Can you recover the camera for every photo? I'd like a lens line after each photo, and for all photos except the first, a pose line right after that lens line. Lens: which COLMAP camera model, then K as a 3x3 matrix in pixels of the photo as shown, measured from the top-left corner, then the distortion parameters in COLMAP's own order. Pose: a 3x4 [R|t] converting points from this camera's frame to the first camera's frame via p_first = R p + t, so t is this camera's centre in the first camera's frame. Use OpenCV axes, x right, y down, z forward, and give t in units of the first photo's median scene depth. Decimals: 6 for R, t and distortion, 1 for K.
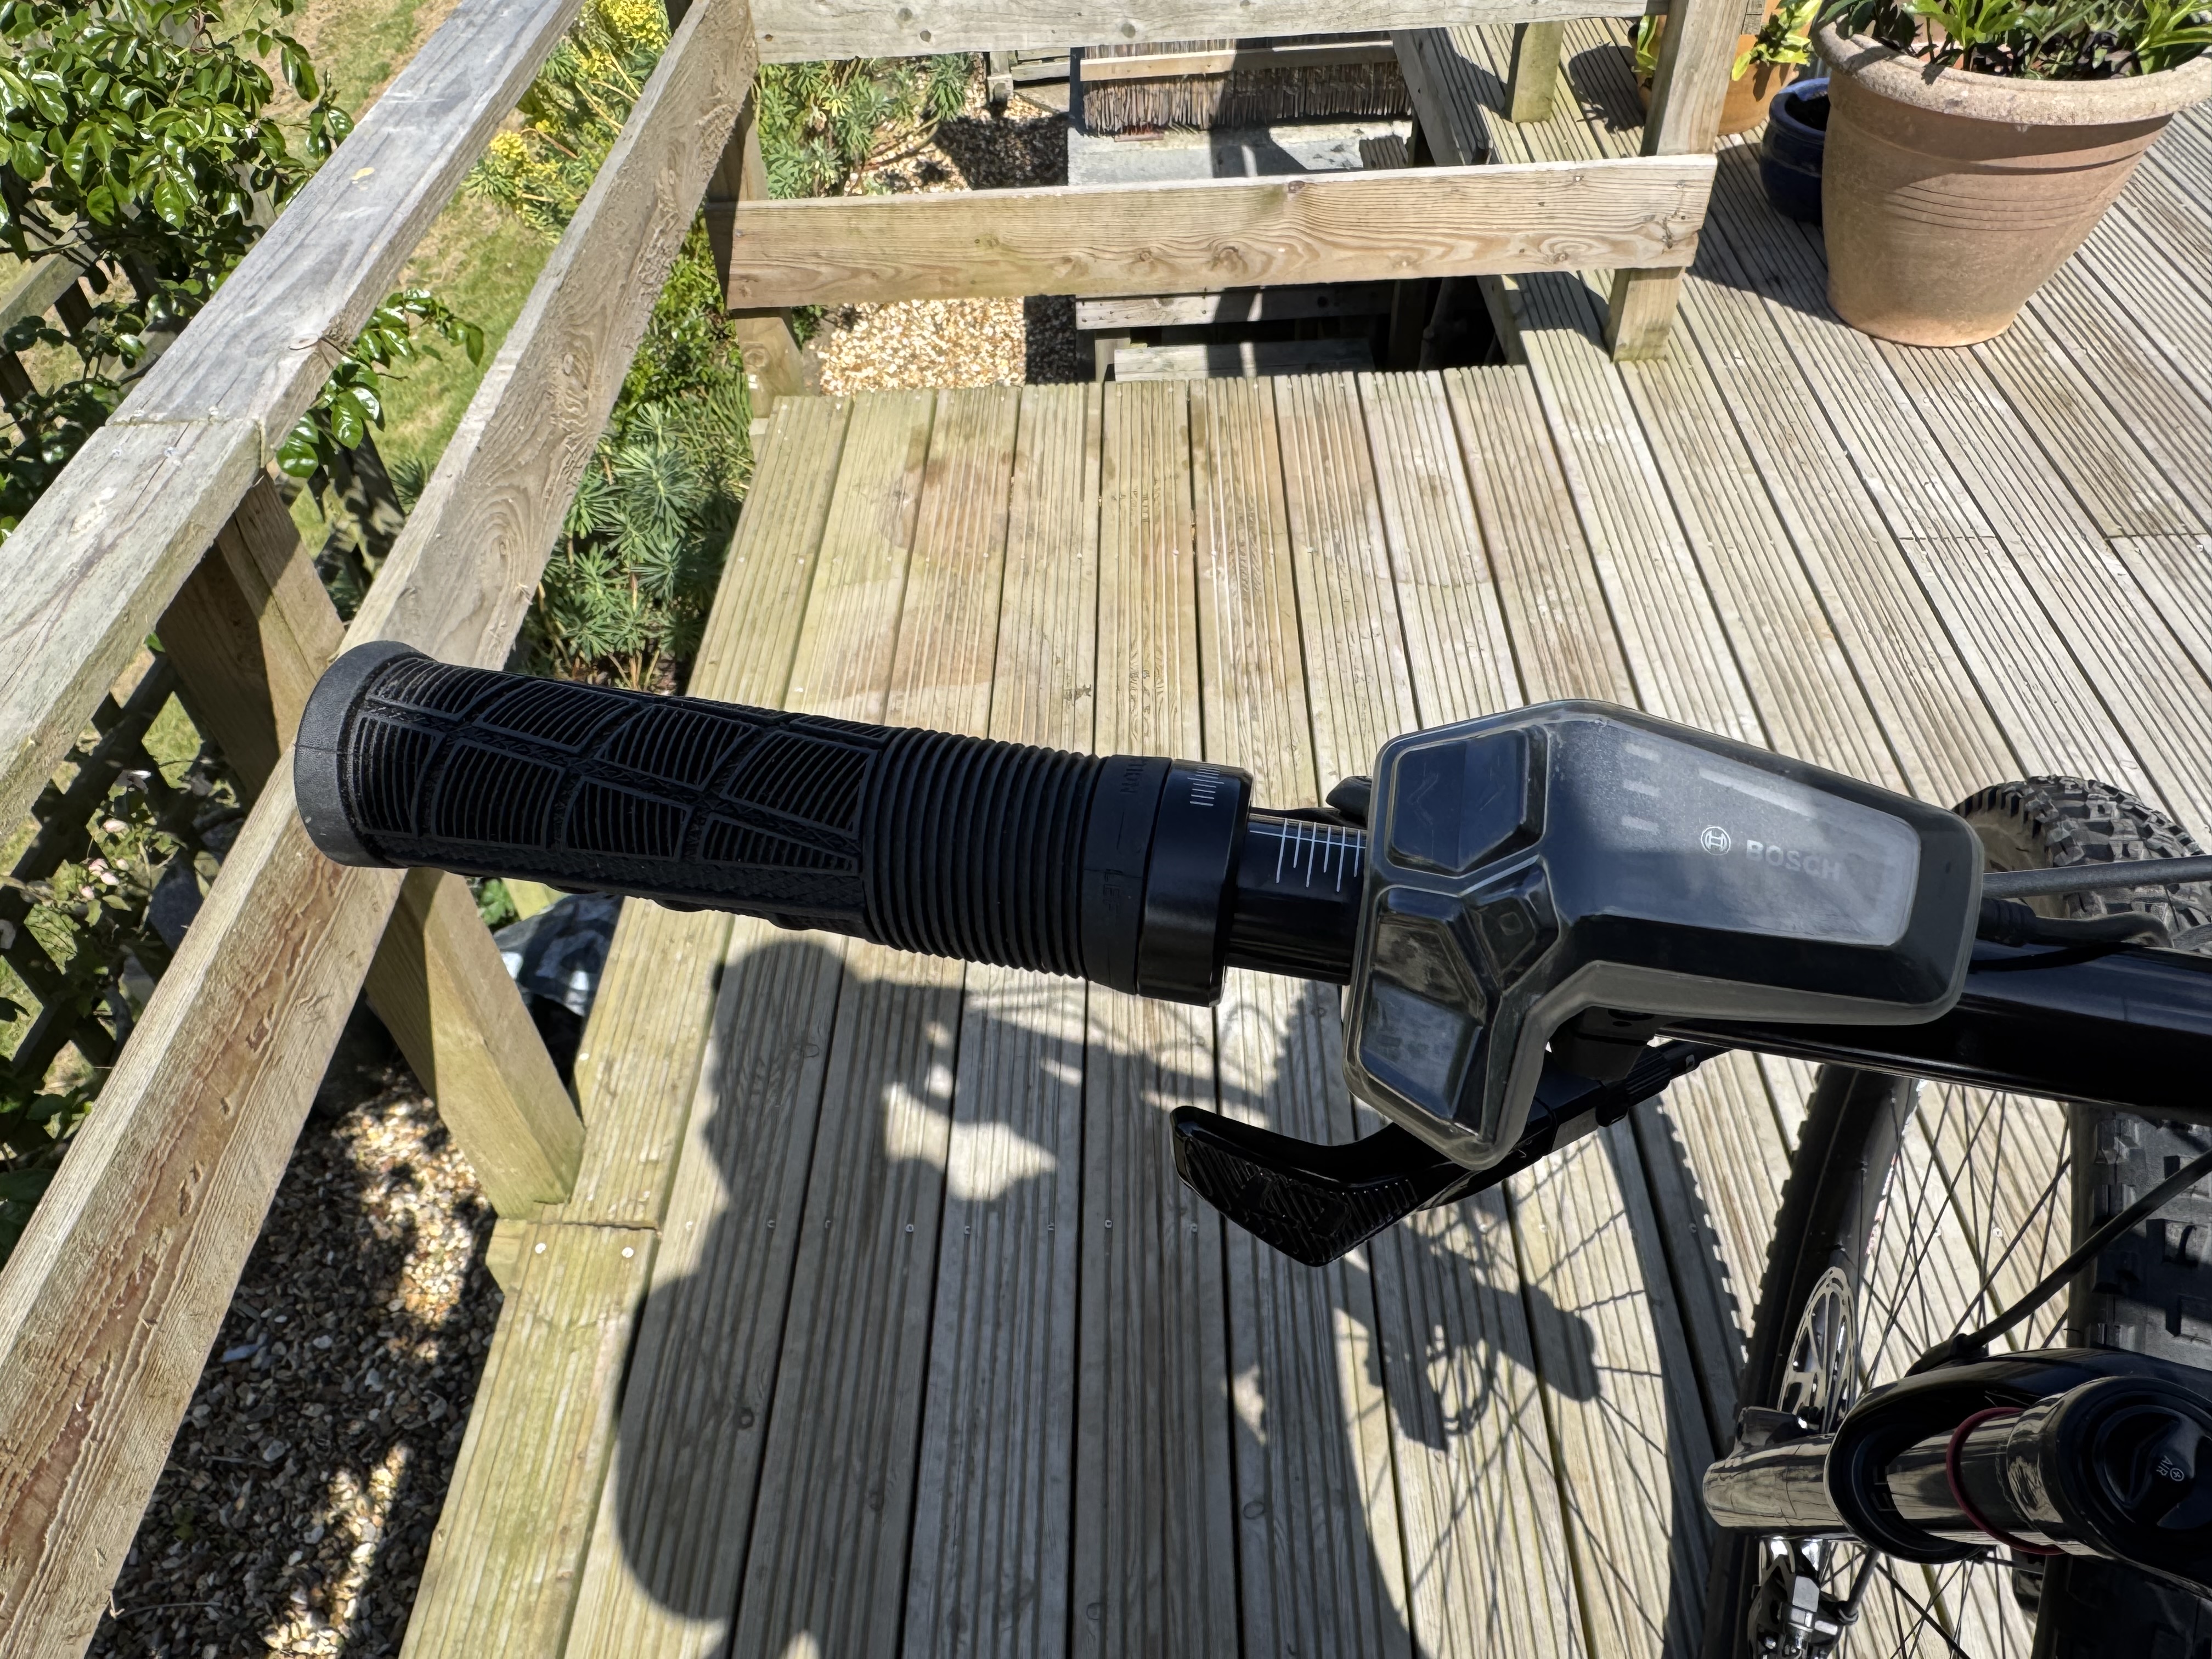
lens RADIAL K [[1572.1, 0, 1057.2], [0, 1572.1, 818.0], [0, 0, 1]] dist [-0.090829, 0.115148]
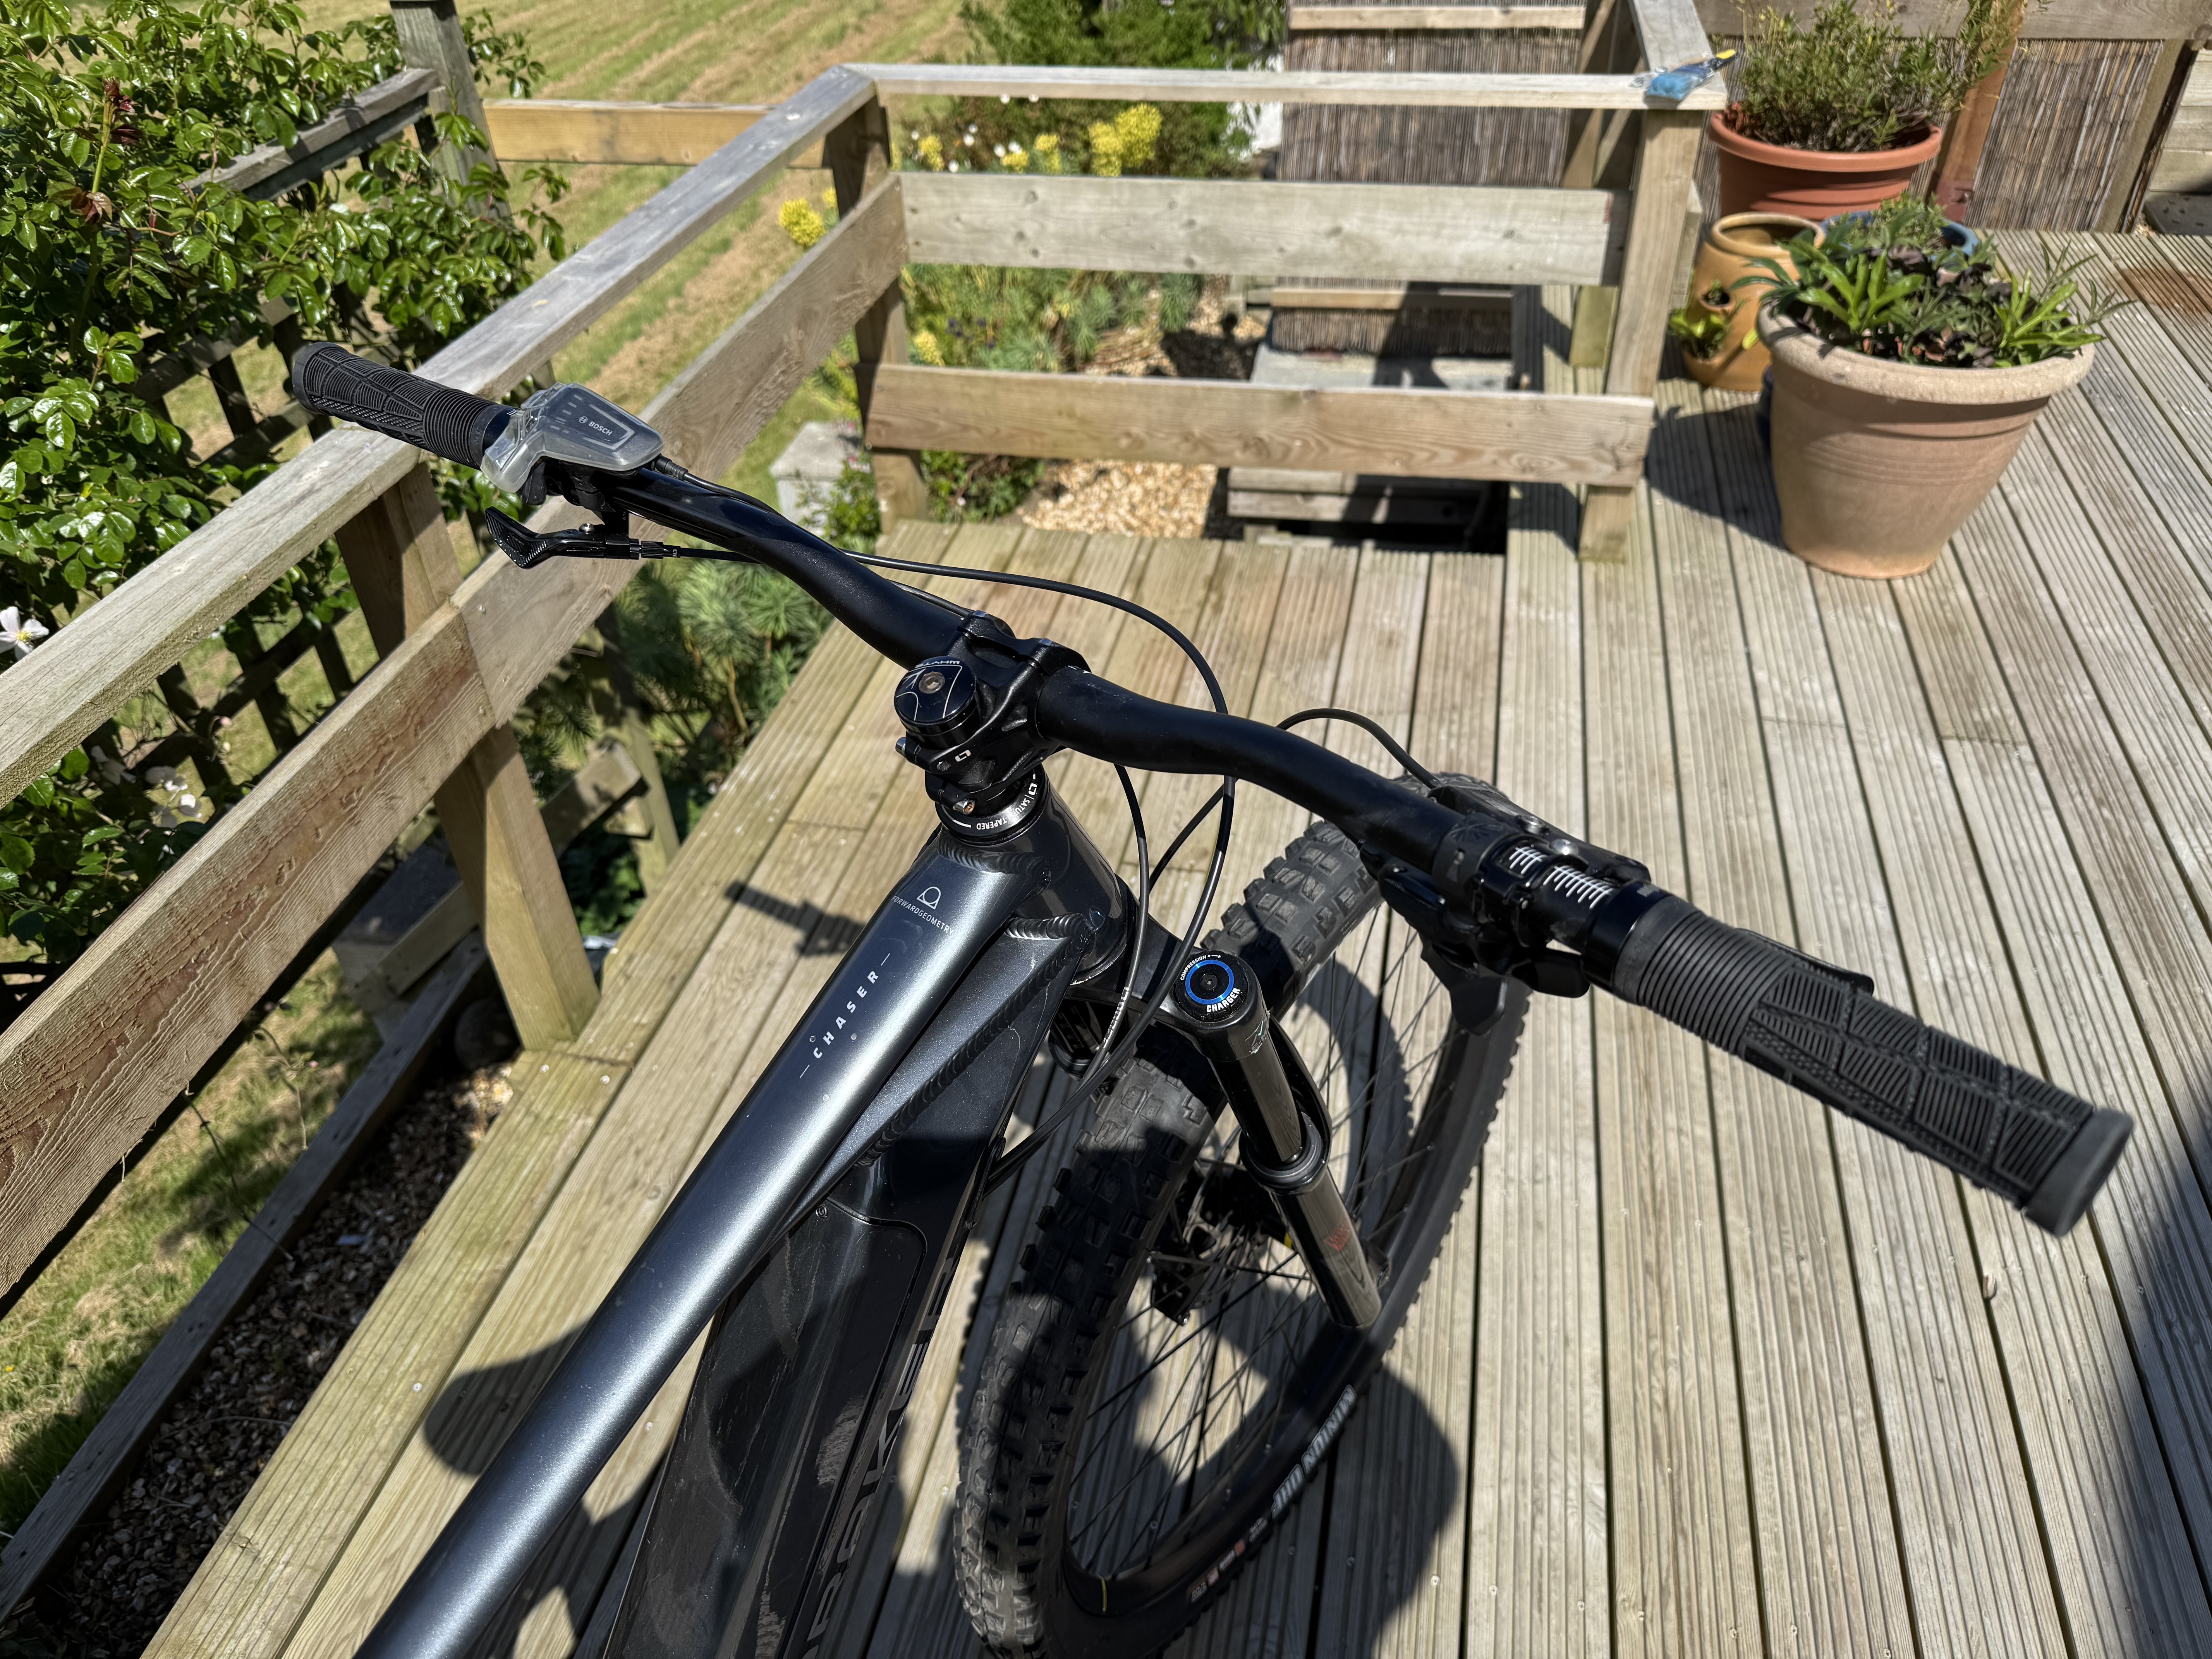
lens RADIAL K [[1593.3, 0, 1133.4], [0, 1593.3, 839.5], [0, 0, 1]] dist [0.002914, -0.005019]
pose [[0.984132, 0.128751, -0.122094, 0.179365], [-0.142316, 0.983714, -0.109783, 0.089791], [0.105971, 0.125417, 0.986428, -0.196525]]
